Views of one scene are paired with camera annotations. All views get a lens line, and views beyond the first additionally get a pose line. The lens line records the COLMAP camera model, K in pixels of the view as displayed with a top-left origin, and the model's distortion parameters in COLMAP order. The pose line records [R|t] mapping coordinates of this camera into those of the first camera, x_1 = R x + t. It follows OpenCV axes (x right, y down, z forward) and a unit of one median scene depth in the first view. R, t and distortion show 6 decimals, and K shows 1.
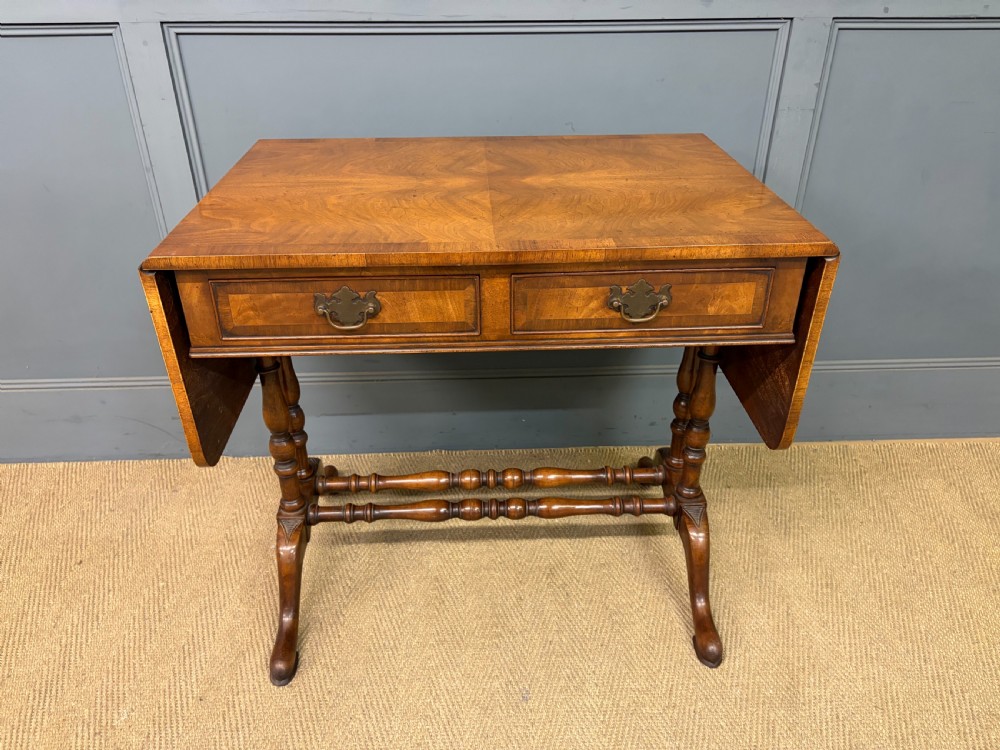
lens RADIAL K [[767.2, 0, 499.5], [0, 767.2, 376.9], [0, 0, 1]] dist [0.048019, -0.063442]
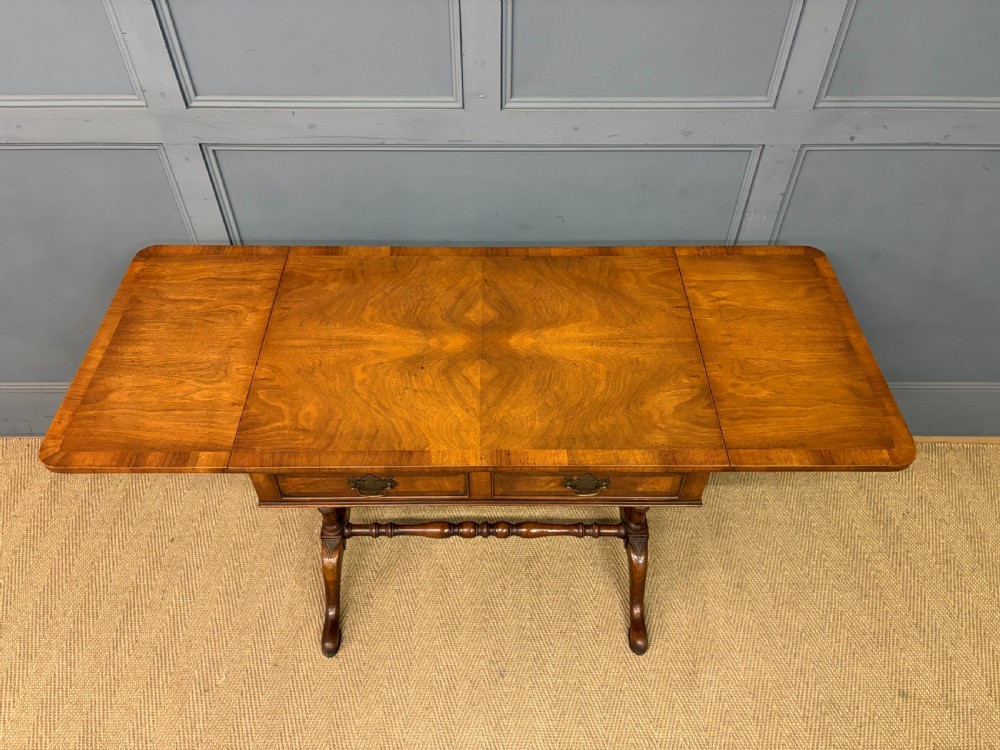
lens RADIAL K [[767.2, 0, 498.6], [0, 767.2, 379.6], [0, 0, 1]] dist [0.048019, -0.063442]
pose [[0.999207, 0.033440, -0.021592, 0.035836], [-0.025322, 0.952531, 0.303385, -0.484001], [0.030712, -0.302598, 0.952623, -0.169188]]
